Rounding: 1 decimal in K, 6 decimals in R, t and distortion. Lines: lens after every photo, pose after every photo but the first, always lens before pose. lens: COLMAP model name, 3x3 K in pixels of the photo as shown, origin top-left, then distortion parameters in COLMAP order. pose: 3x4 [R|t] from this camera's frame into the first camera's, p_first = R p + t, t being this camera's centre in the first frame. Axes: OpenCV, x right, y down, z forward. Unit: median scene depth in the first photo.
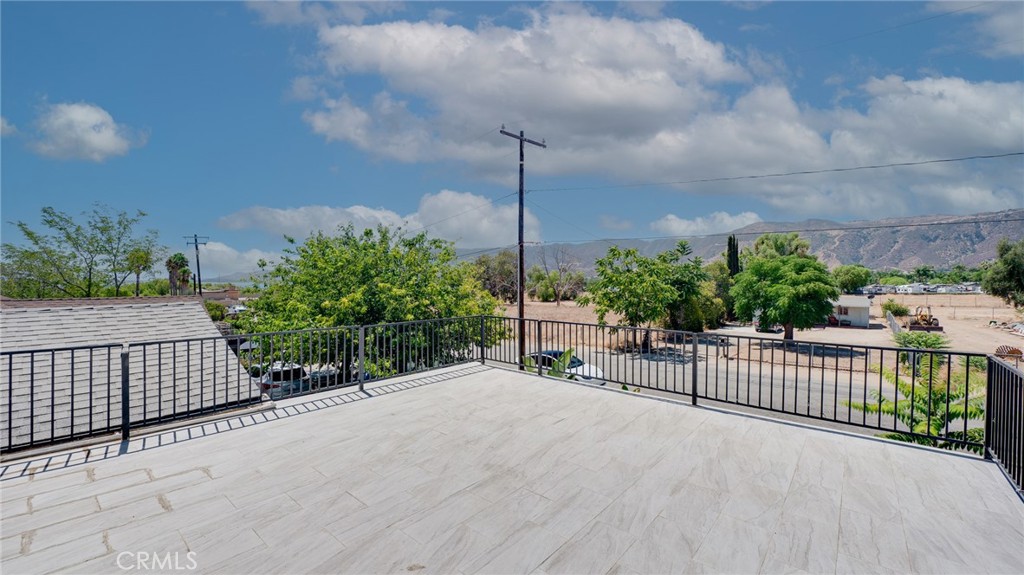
lens RADIAL K [[408.2, 0, 512.2], [0, 408.2, 282.9], [0, 0, 1]] dist [-0.005110, -0.000462]
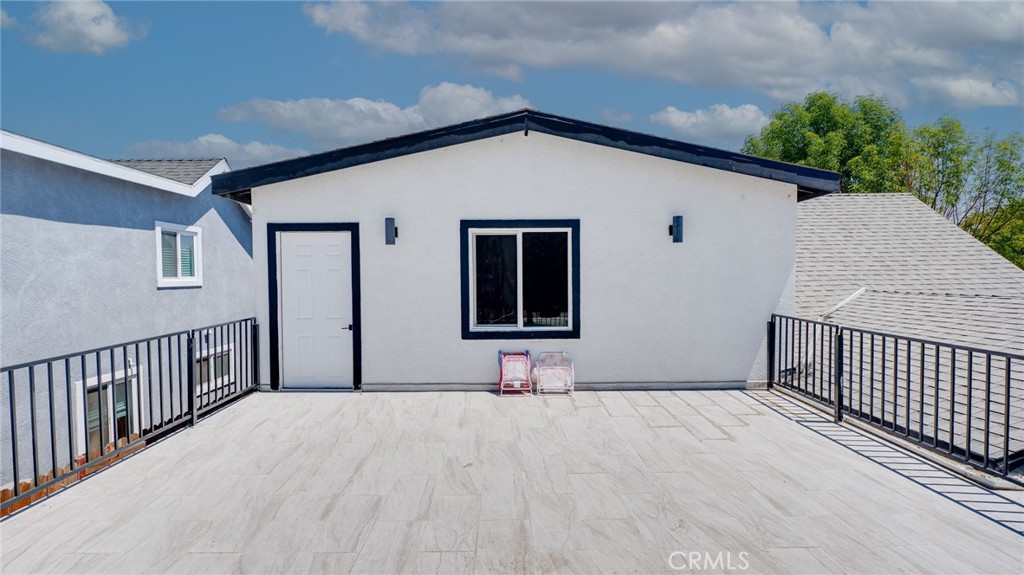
lens RADIAL K [[441.3, 0, 511.6], [0, 441.3, 293.7], [0, 0, 1]] dist [0.000243, -0.000661]
pose [[-0.743515, 0.034699, -0.667818, 0.334559], [0.004548, 0.998892, 0.046838, 0.012444], [0.668704, 0.031788, -0.742849, 1.129906]]
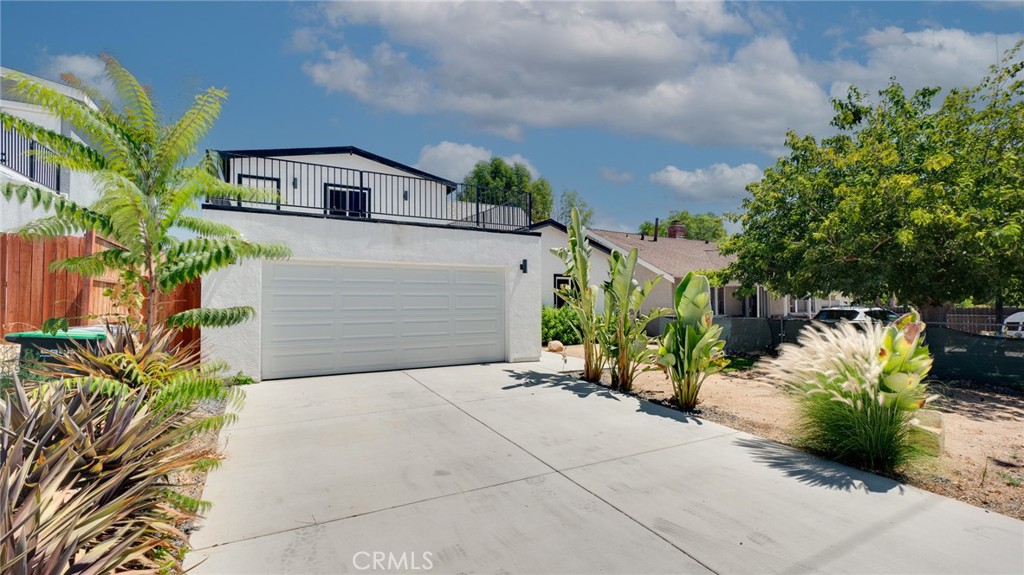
lens RADIAL K [[441.3, 0, 502.5], [0, 441.3, 289.2], [0, 0, 1]] dist [0.000243, -0.000661]
pose [[-0.348038, -0.027474, -0.937078, 2.136569], [-0.002932, 0.999597, -0.028218, 0.720552], [0.937476, -0.007073, -0.347979, 2.434207]]
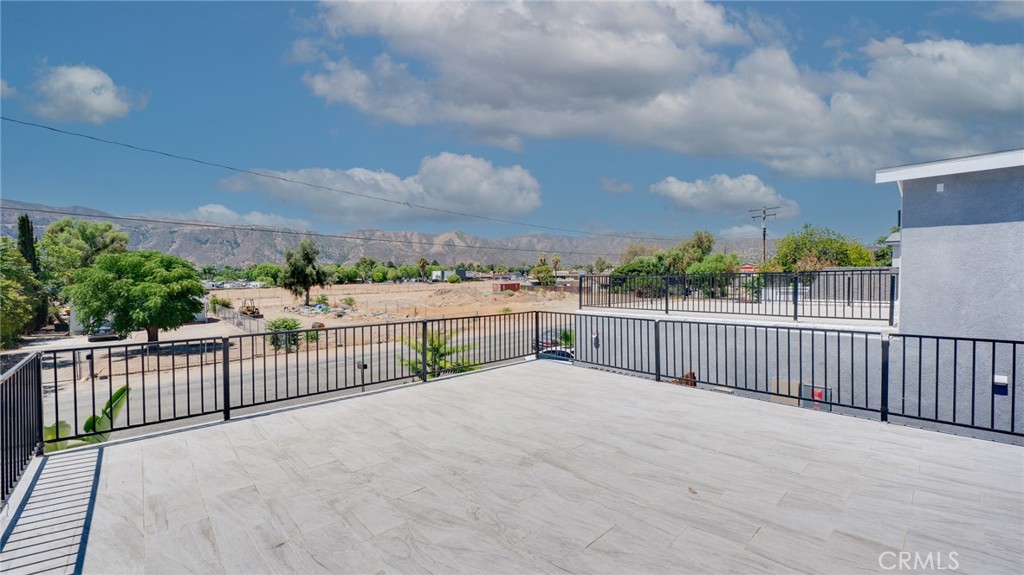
lens RADIAL K [[408.2, 0, 507.6], [0, 408.2, 284.4], [0, 0, 1]] dist [-0.005110, -0.000462]
pose [[0.112976, -0.014778, 0.993488, -0.818082], [0.005588, 0.999883, 0.014238, 0.000985], [-0.993582, 0.003943, 0.113046, 0.731199]]
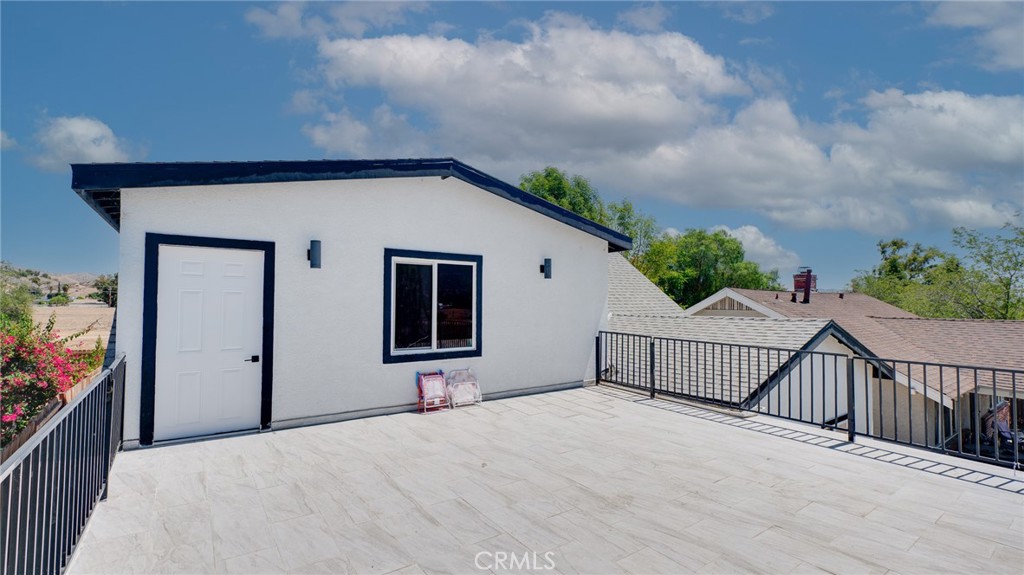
lens RADIAL K [[441.3, 0, 503.6], [0, 441.3, 291.8], [0, 0, 1]] dist [0.000243, -0.000661]
pose [[-0.243390, -0.021354, -0.969693, 0.763456], [-0.010372, 0.999758, -0.019413, 0.012267], [0.969873, 0.005333, -0.243553, 0.765220]]
